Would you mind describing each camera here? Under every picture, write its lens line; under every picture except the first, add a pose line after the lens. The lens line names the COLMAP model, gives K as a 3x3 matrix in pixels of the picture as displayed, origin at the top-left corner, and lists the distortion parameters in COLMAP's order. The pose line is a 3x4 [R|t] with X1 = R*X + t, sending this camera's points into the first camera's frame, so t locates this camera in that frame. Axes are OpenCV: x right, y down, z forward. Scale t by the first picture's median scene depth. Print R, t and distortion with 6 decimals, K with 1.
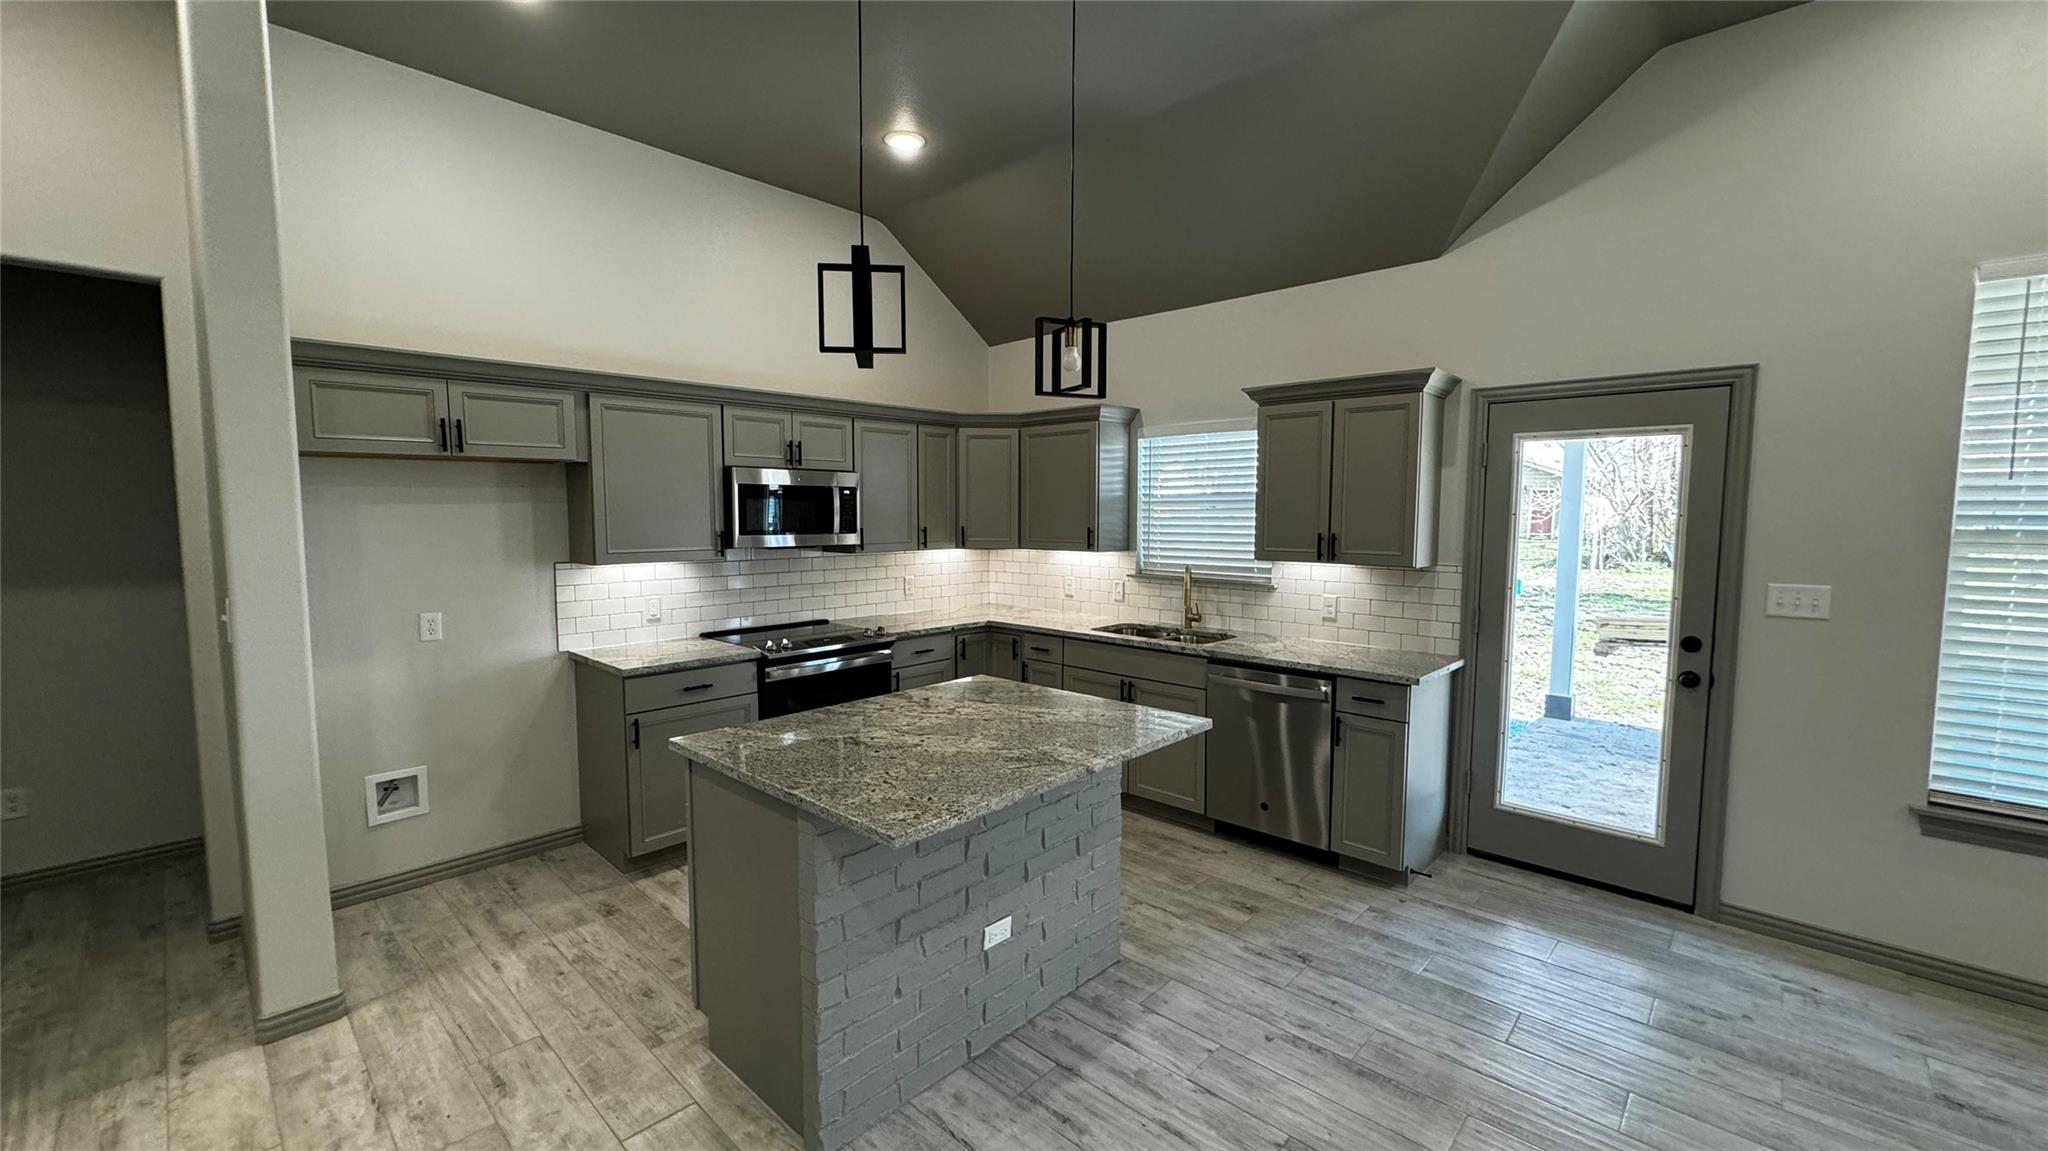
lens RADIAL K [[813.7, 0, 1025.2], [0, 813.7, 575.6], [0, 0, 1]] dist [0.000840, -0.000056]
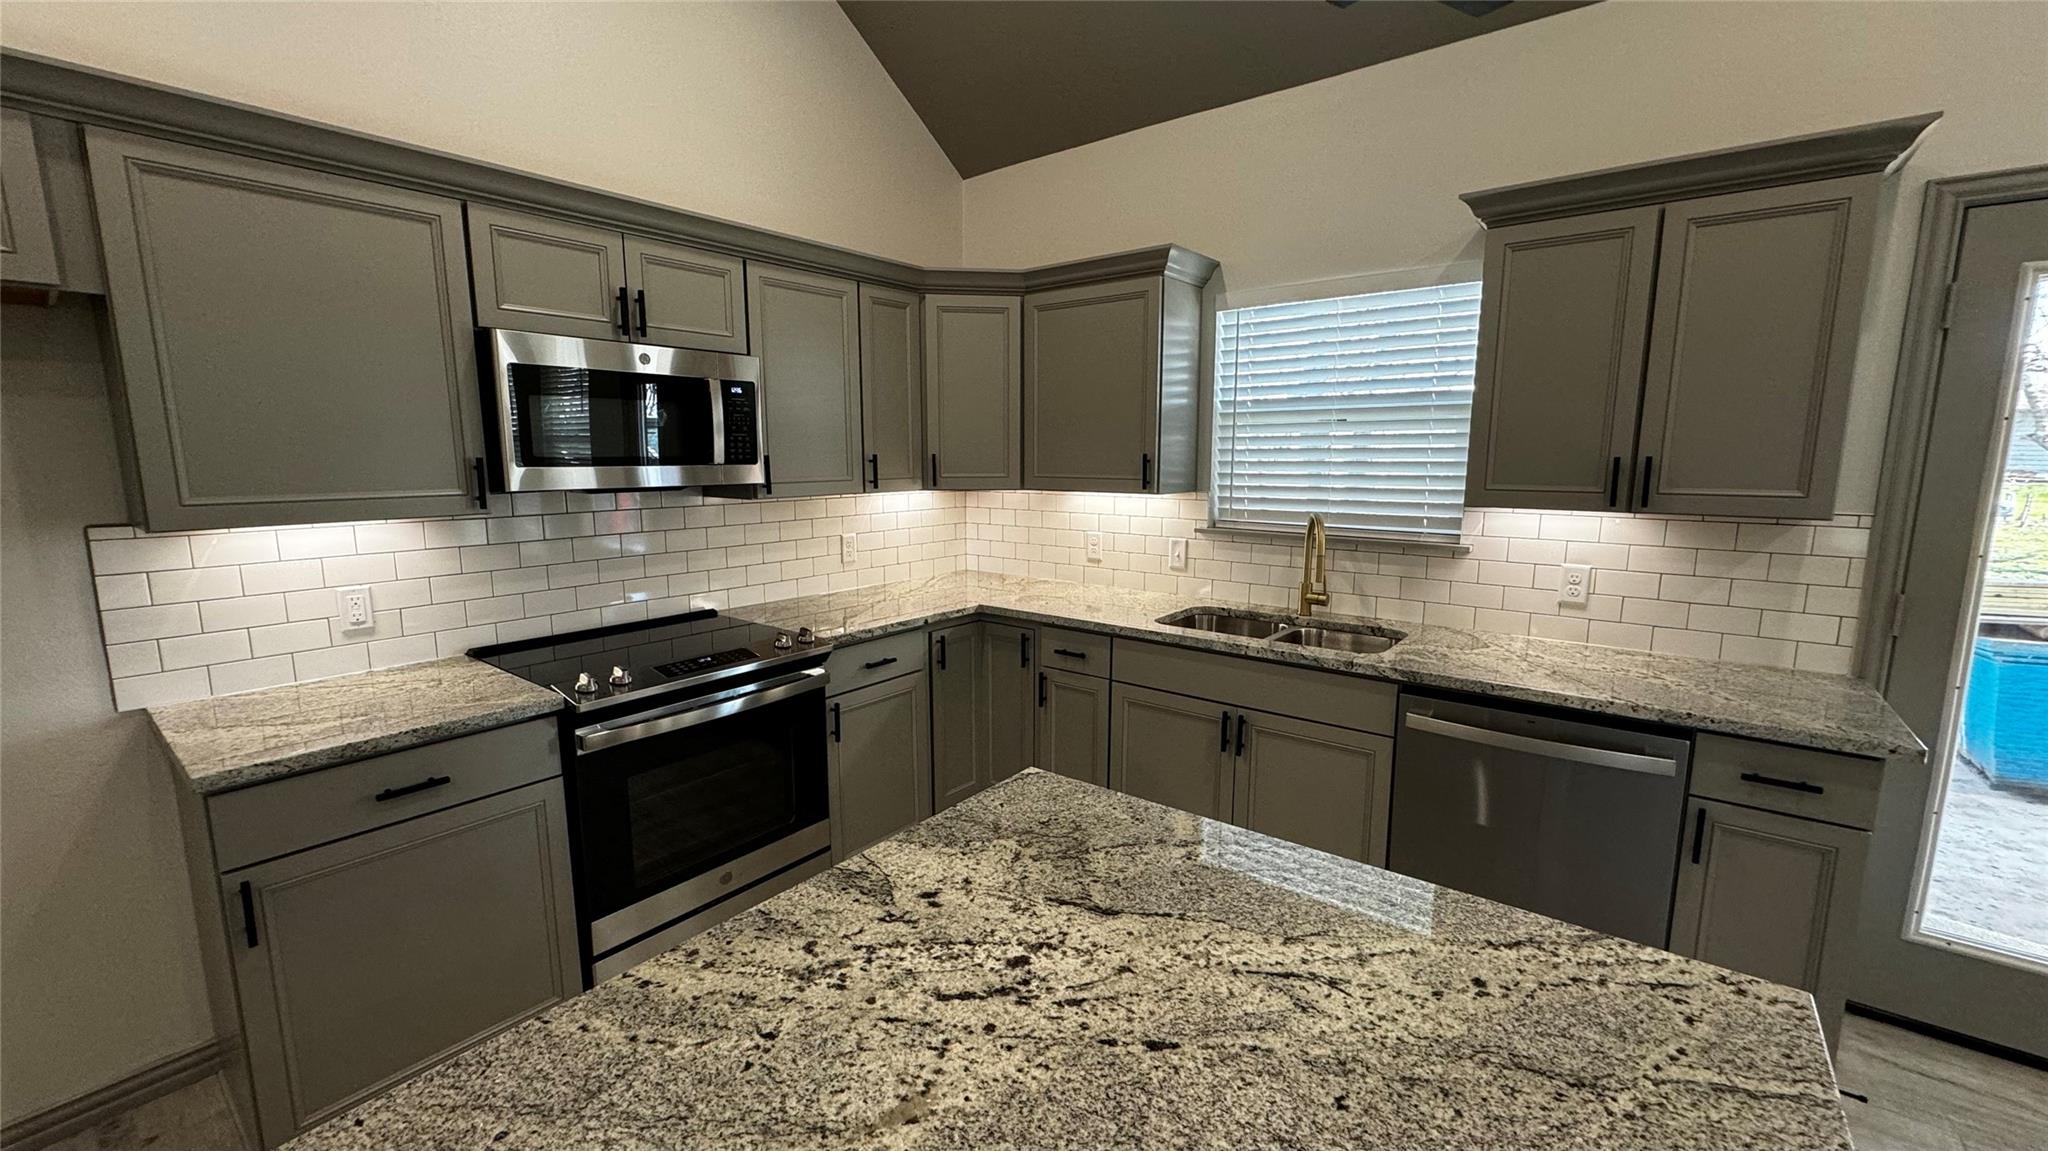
lens RADIAL K [[813.7, 0, 1022.7], [0, 813.7, 572.9], [0, 0, 1]] dist [0.000840, -0.000056]
pose [[0.996438, -0.015116, 0.082966, -0.072155], [0.009338, 0.997532, 0.069592, -0.014335], [-0.083813, -0.068569, 0.994120, 0.423246]]
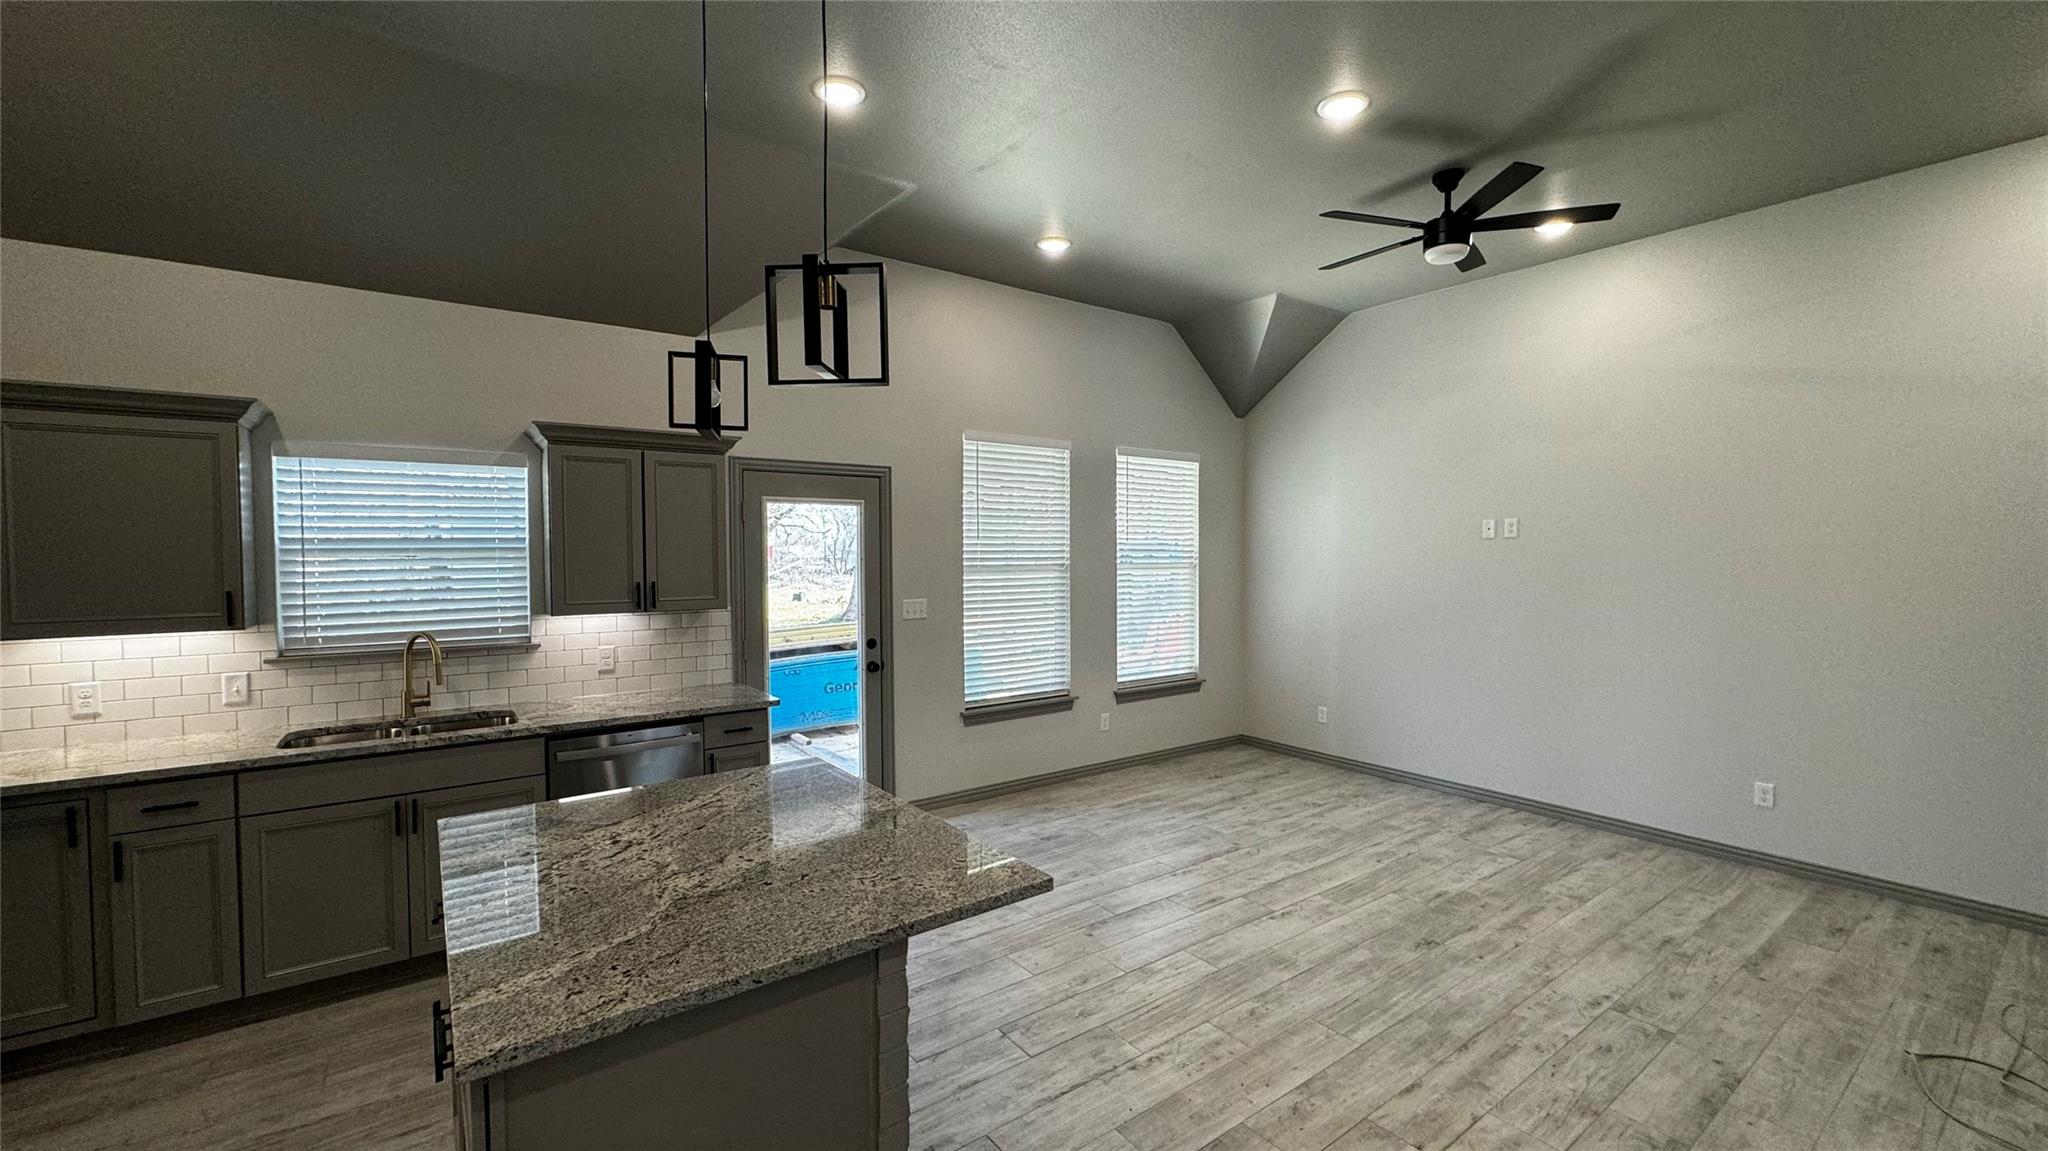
lens RADIAL K [[813.7, 0, 1021.9], [0, 813.7, 571.0], [0, 0, 1]] dist [0.000840, -0.000056]
pose [[0.188045, -0.028368, 0.981751, -0.456808], [0.083637, 0.996414, 0.012771, -0.034597], [-0.978593, 0.079709, 0.189743, 0.309591]]
